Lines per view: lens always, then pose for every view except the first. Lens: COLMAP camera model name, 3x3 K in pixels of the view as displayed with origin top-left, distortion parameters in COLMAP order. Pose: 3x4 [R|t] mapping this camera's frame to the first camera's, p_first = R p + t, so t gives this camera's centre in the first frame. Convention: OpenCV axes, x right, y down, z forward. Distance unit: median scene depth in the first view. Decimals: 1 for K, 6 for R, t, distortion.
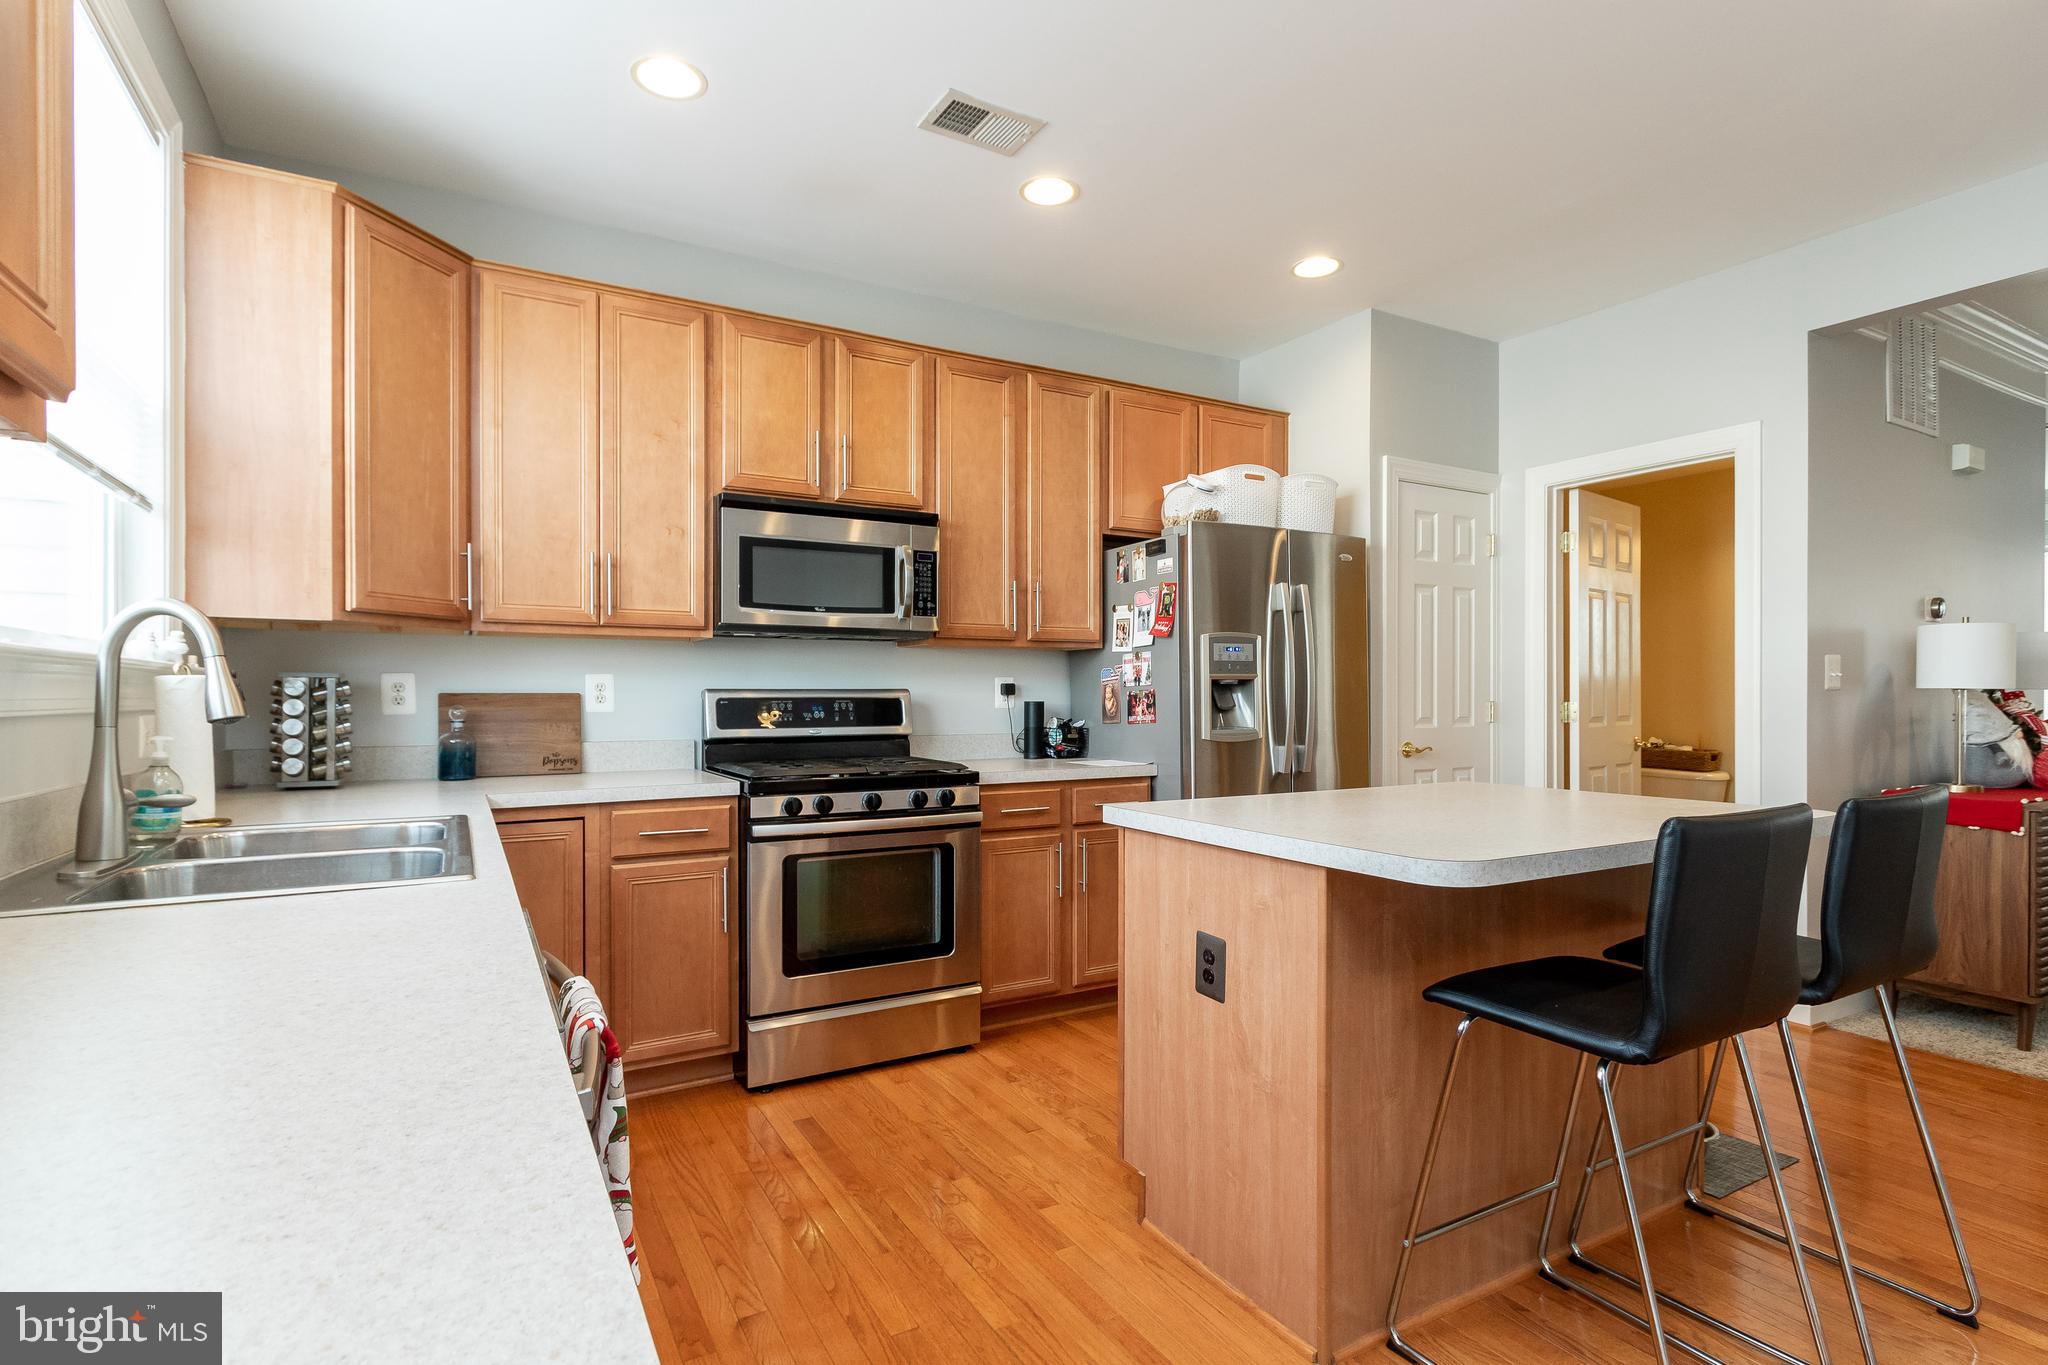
lens RADIAL K [[987.5, 0, 1002.1], [0, 987.5, 700.2], [0, 0, 1]] dist [0.001226, 0.000011]
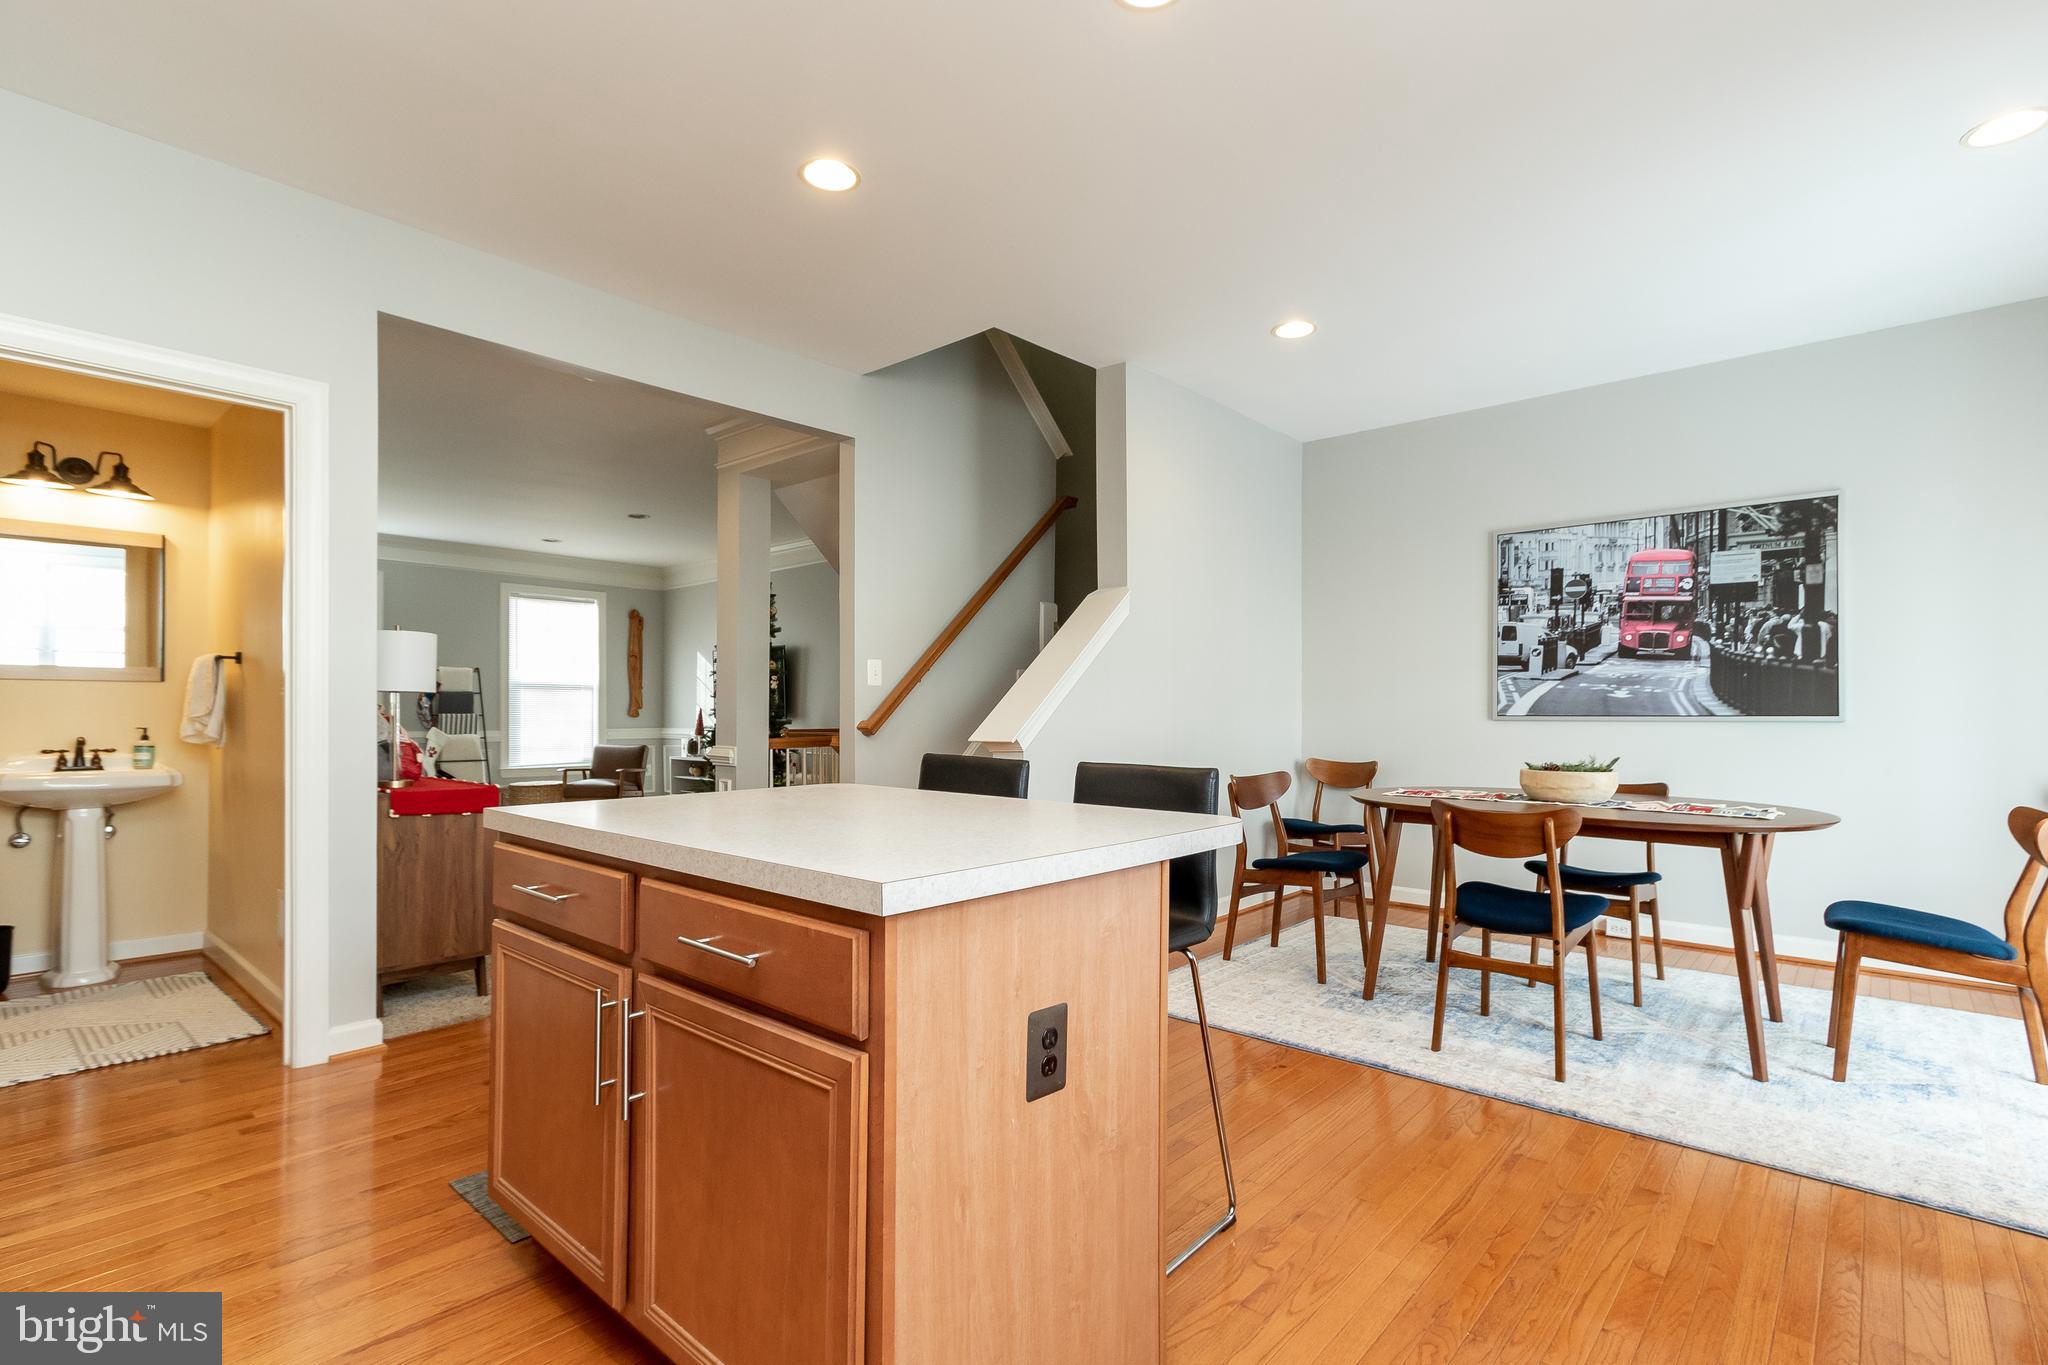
lens RADIAL K [[987.5, 0, 1002.1], [0, 987.5, 700.2], [0, 0, 1]] dist [0.001226, 0.000011]
pose [[-0.326862, 0.006725, 0.945048, -0.467138], [0.006519, 0.999967, -0.004861, 0.013765], [-0.945049, 0.004571, -0.326895, 1.265078]]
